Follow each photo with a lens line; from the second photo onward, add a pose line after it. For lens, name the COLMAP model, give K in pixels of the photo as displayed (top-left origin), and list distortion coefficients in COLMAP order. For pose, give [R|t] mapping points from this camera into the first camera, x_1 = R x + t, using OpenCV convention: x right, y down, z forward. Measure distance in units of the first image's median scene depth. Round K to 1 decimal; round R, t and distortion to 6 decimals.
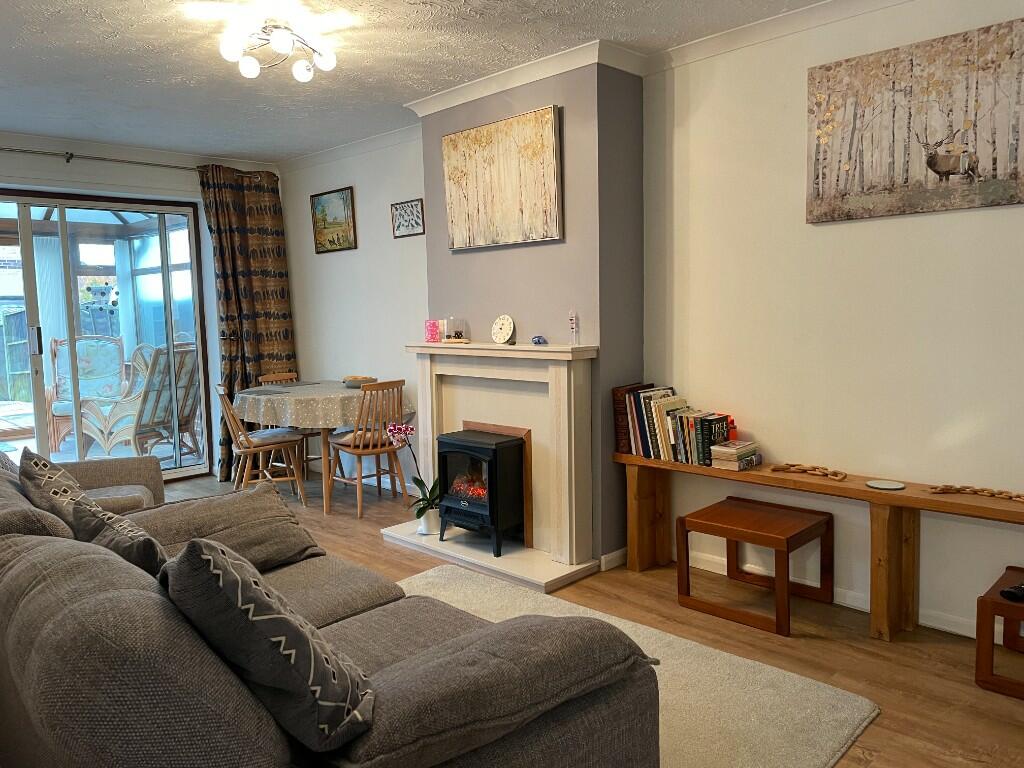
lens RADIAL K [[768.0, 0, 474.3], [0, 768.0, 382.4], [0, 0, 1]] dist [0.087627, -0.102334]
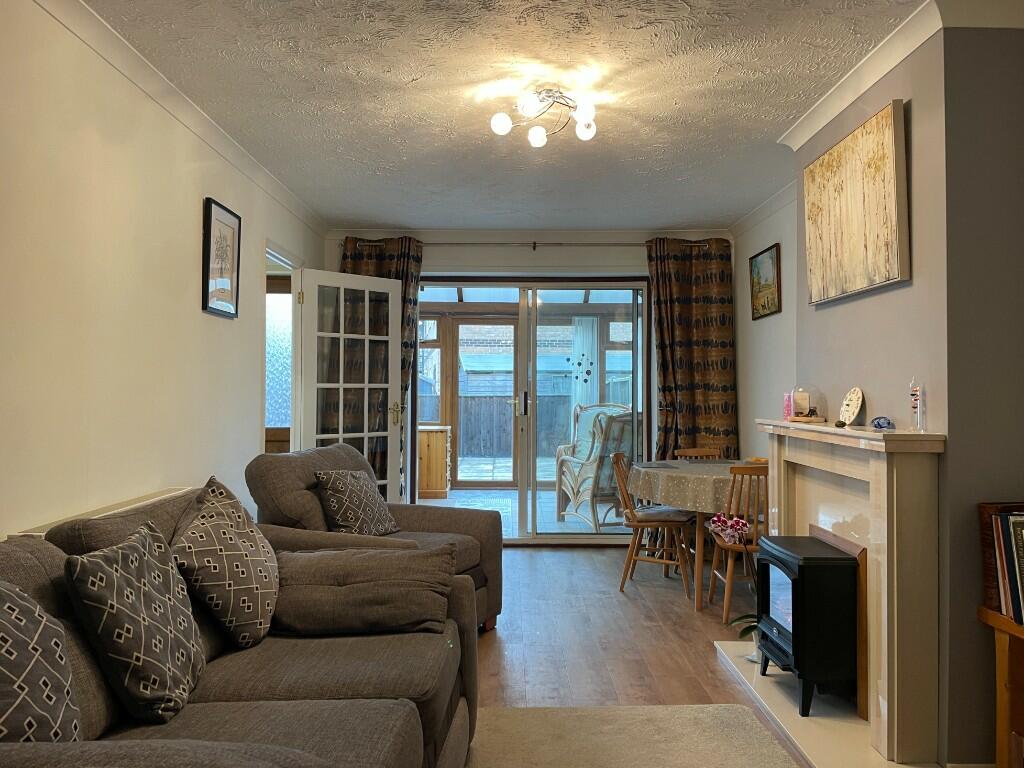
lens RADIAL K [[768.0, 0, 508.3], [0, 768.0, 379.0], [0, 0, 1]] dist [0.087627, -0.102334]
pose [[0.723477, 0.018204, -0.690108, 0.264228], [-0.091173, 0.993416, -0.069376, -0.010872], [0.684301, 0.113111, 0.720373, 0.191760]]
